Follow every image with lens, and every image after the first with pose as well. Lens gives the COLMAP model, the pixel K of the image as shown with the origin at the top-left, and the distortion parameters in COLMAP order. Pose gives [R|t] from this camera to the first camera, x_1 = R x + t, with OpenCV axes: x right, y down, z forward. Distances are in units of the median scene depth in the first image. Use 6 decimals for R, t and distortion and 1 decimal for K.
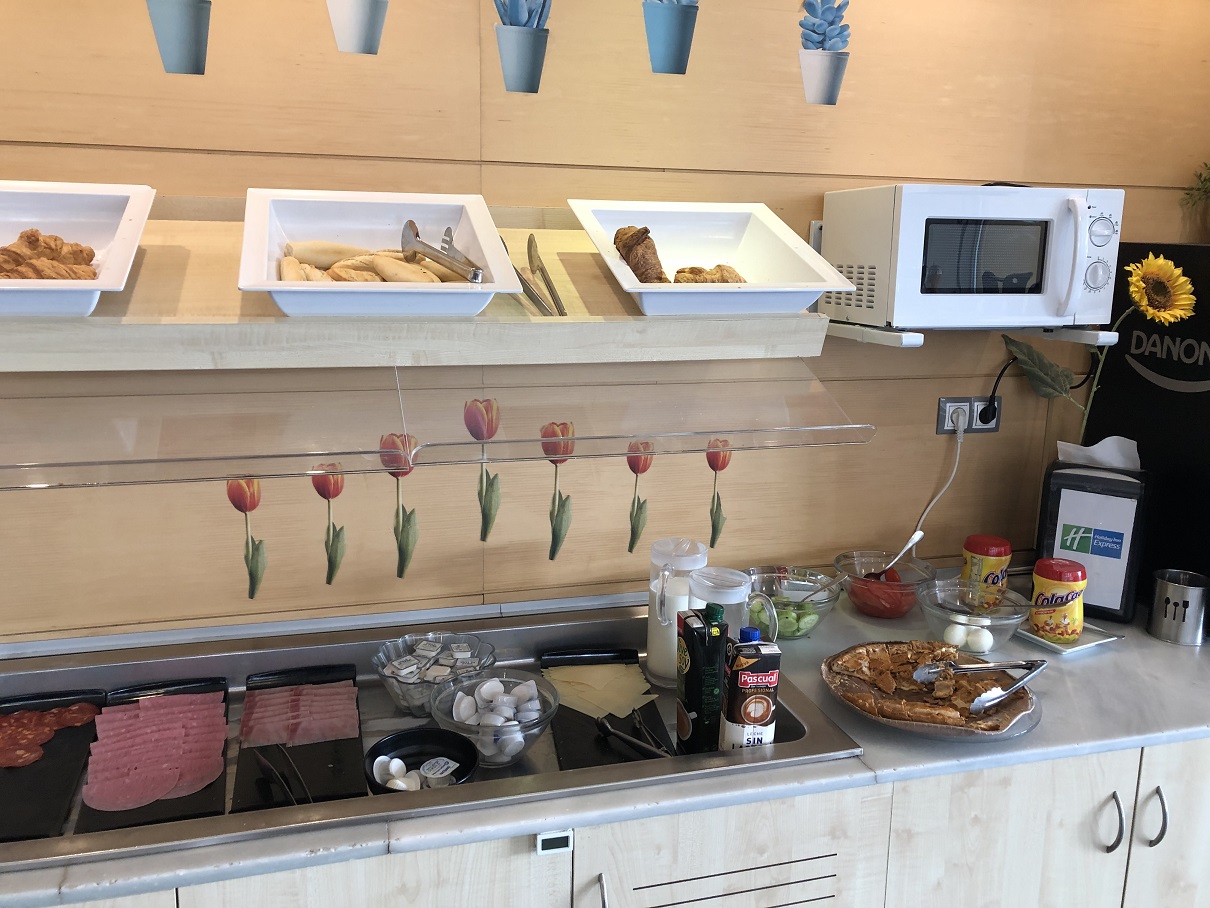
lens RADIAL K [[992.4, 0, 600.2], [0, 992.4, 449.1], [0, 0, 1]] dist [0.026574, -0.001082]
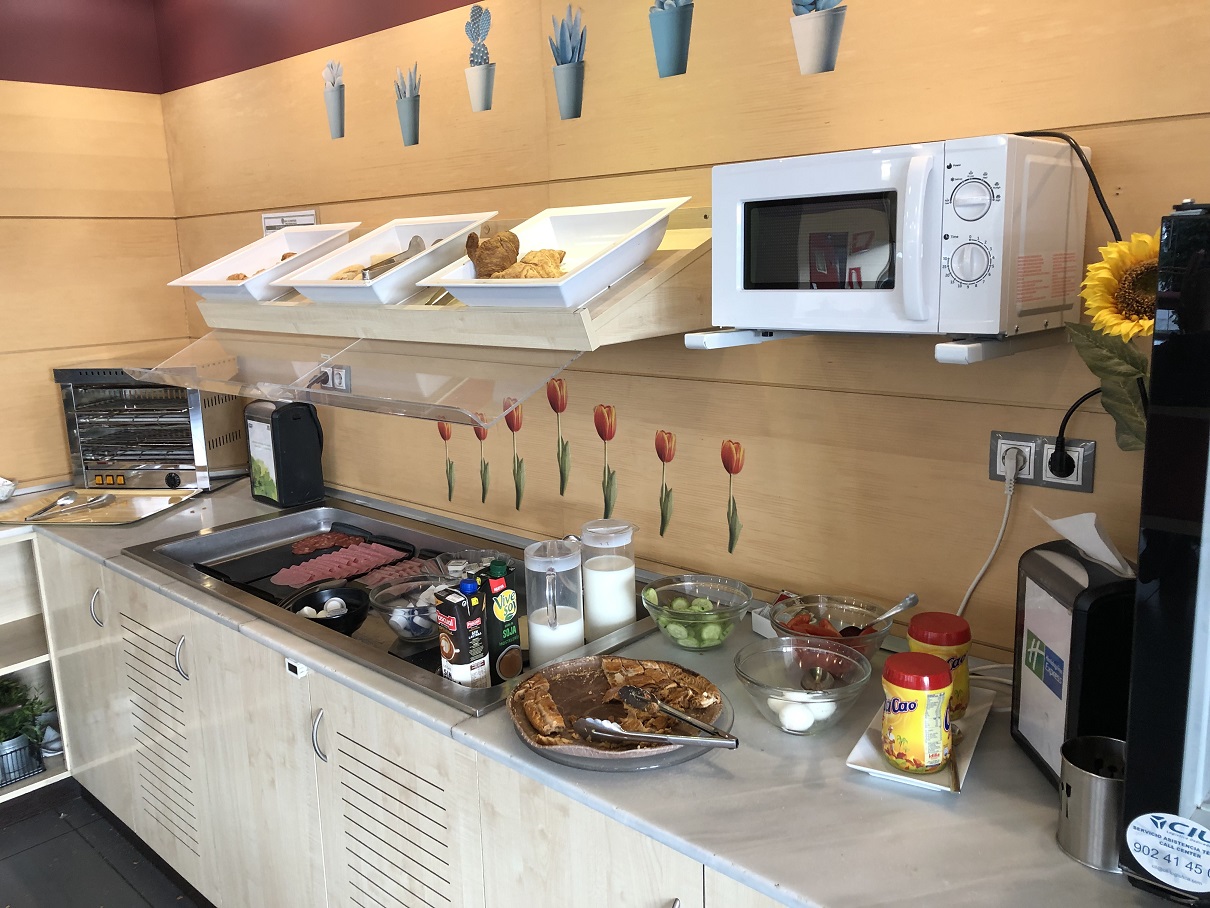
lens RADIAL K [[992.4, 0, 599.5], [0, 992.4, 455.9], [0, 0, 1]] dist [0.026574, -0.001082]
pose [[0.507884, 0.141594, -0.849709, 0.972414], [-0.137858, 0.987045, 0.082079, -0.062868], [0.850323, 0.075453, 0.520824, 0.430820]]
